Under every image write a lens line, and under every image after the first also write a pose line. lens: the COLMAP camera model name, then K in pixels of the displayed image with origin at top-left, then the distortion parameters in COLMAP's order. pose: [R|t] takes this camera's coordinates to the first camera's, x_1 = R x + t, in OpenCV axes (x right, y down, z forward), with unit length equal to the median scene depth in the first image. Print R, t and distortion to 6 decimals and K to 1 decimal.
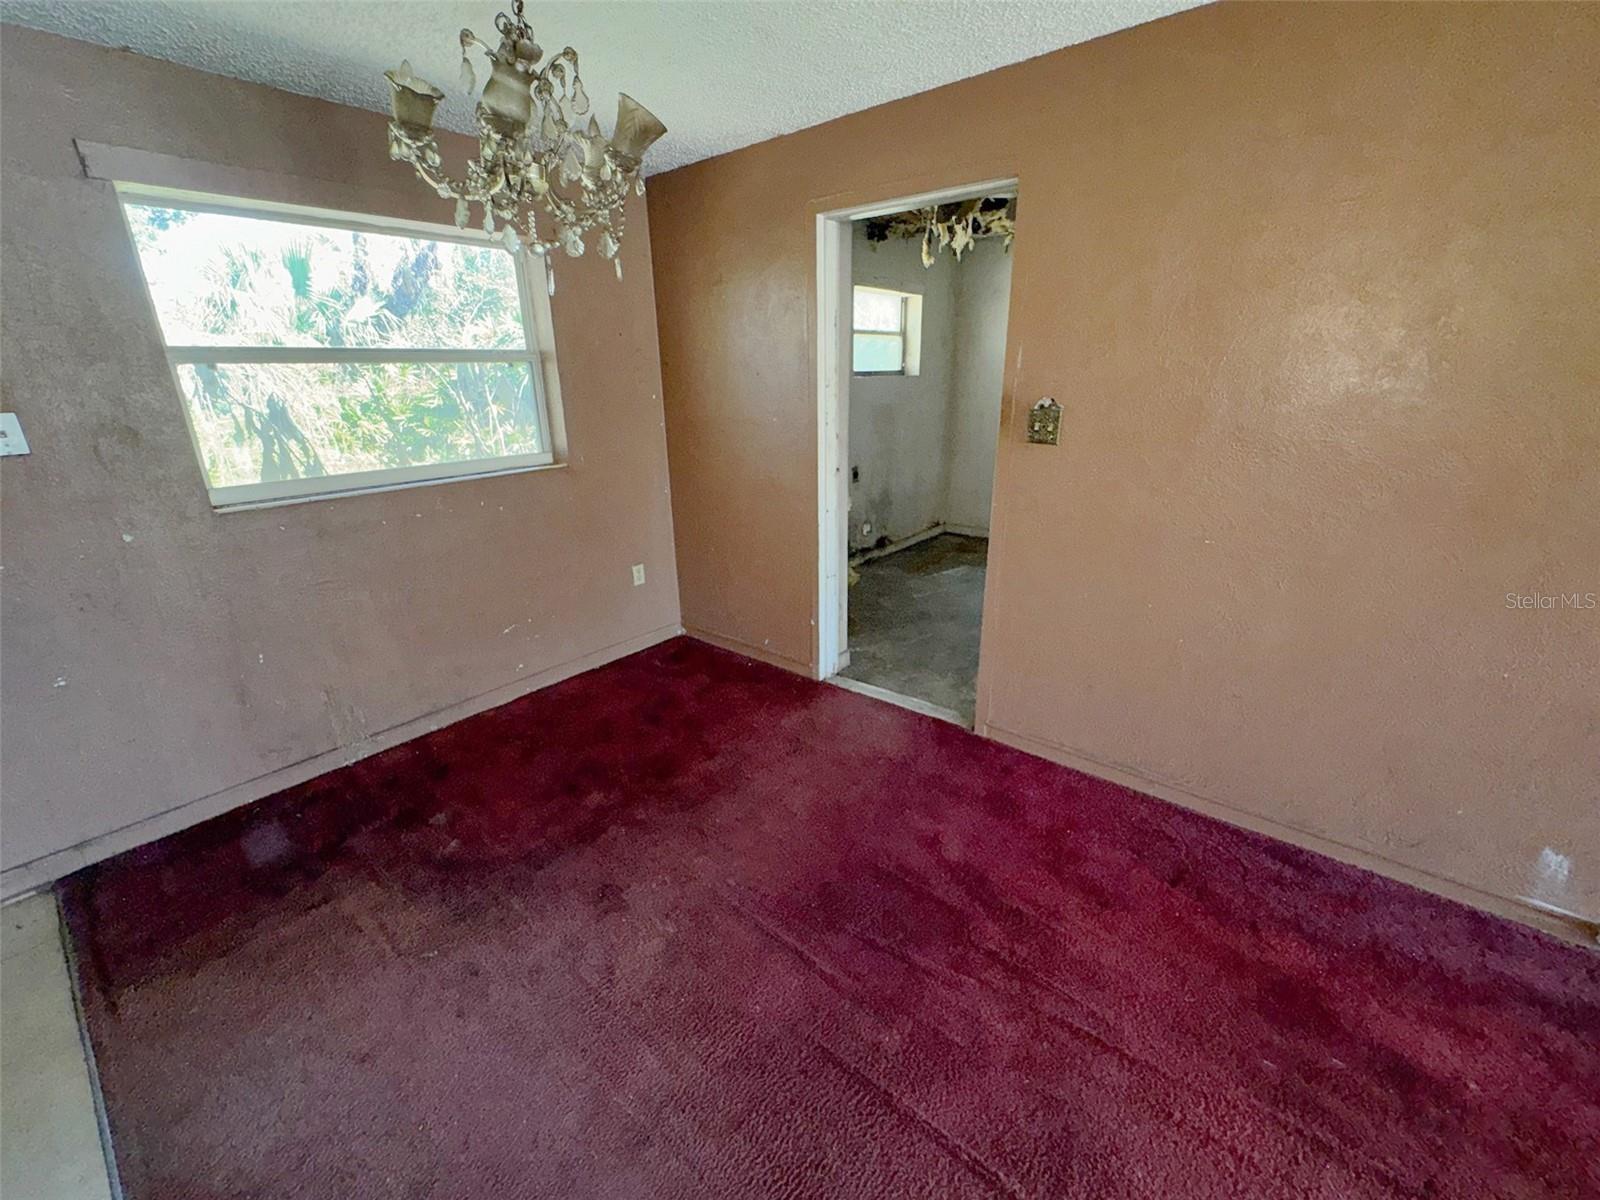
lens RADIAL K [[653.4, 0, 798.8], [0, 653.4, 605.8], [0, 0, 1]] dist [-0.001548, -0.000107]
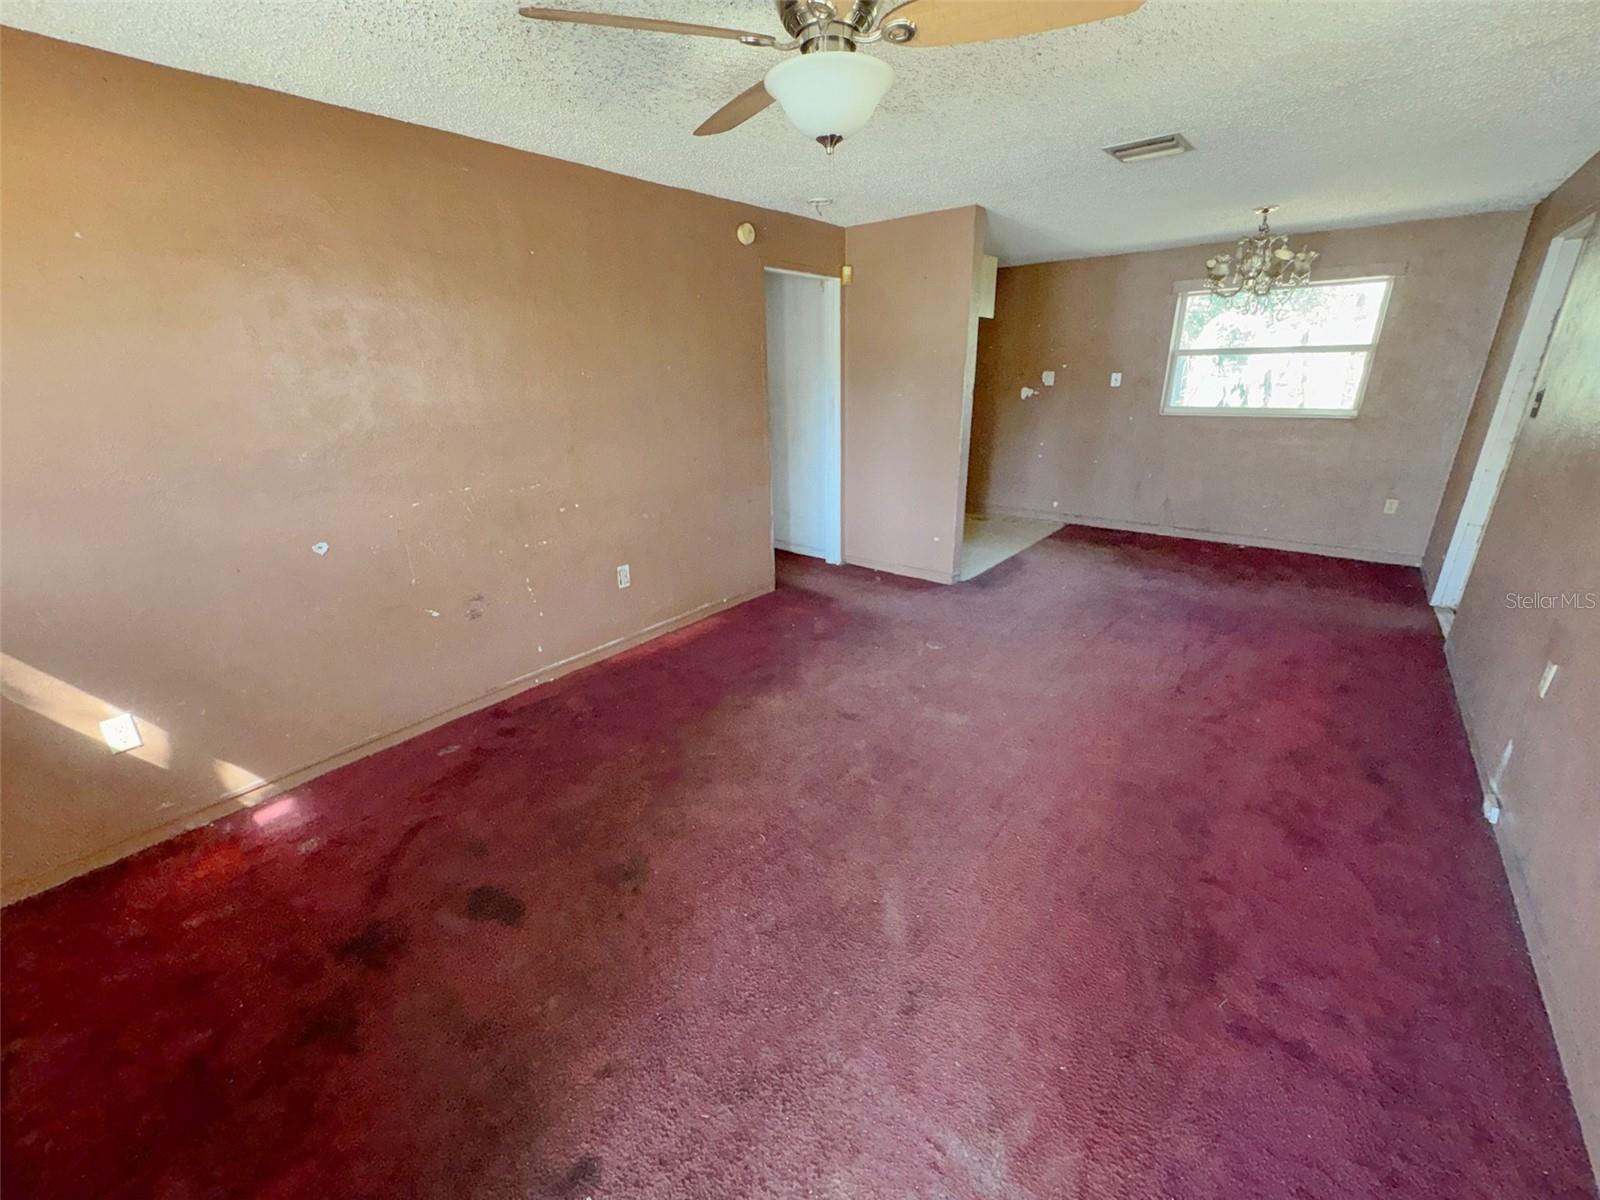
lens RADIAL K [[653.4, 0, 800.1], [0, 653.4, 594.3], [0, 0, 1]] dist [-0.001548, -0.000107]
pose [[0.029834, 0.358028, -0.933234, 1.666503], [-0.332426, 0.884057, 0.328535, 0.122729], [0.942657, 0.300430, 0.145393, -0.475546]]
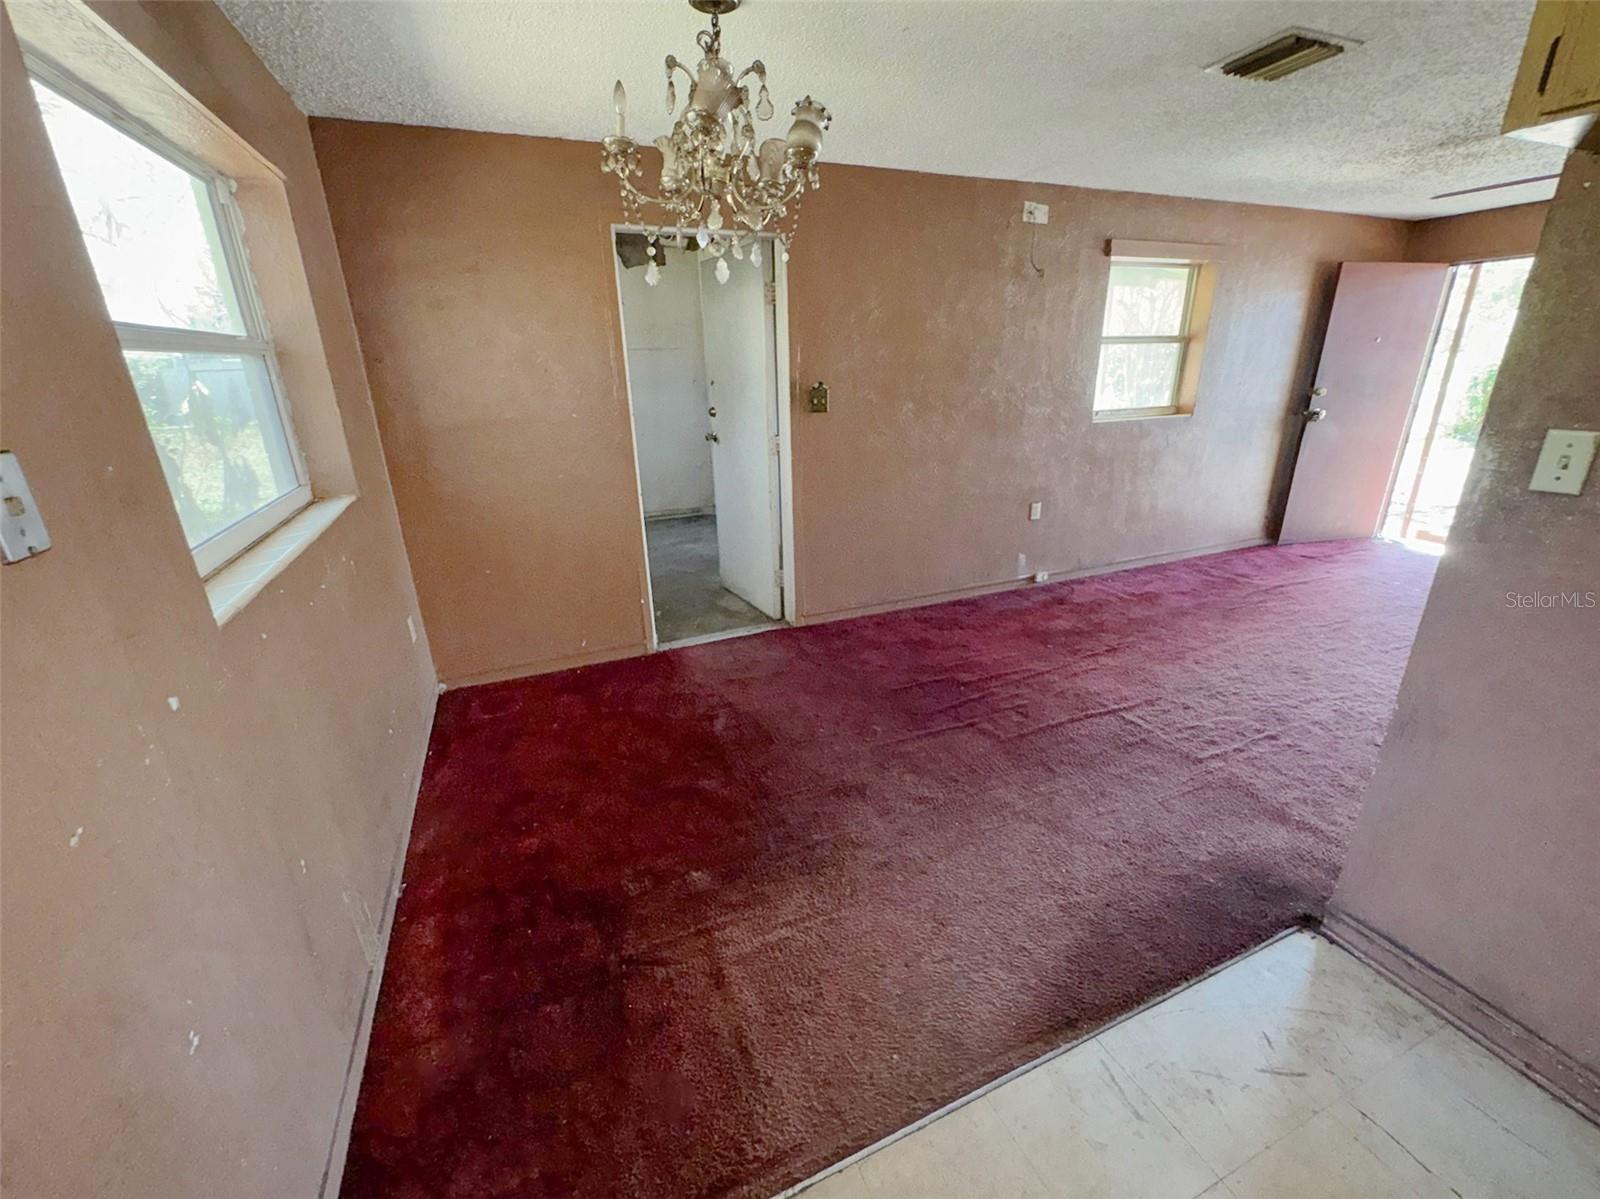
lens RADIAL K [[653.4, 0, 801.7], [0, 653.4, 592.2], [0, 0, 1]] dist [-0.001548, -0.000107]
pose [[0.468261, -0.285918, 0.836052, -1.036596], [0.314870, 0.938078, 0.144455, -0.084243], [-0.825584, 0.195605, 0.529292, 0.298207]]
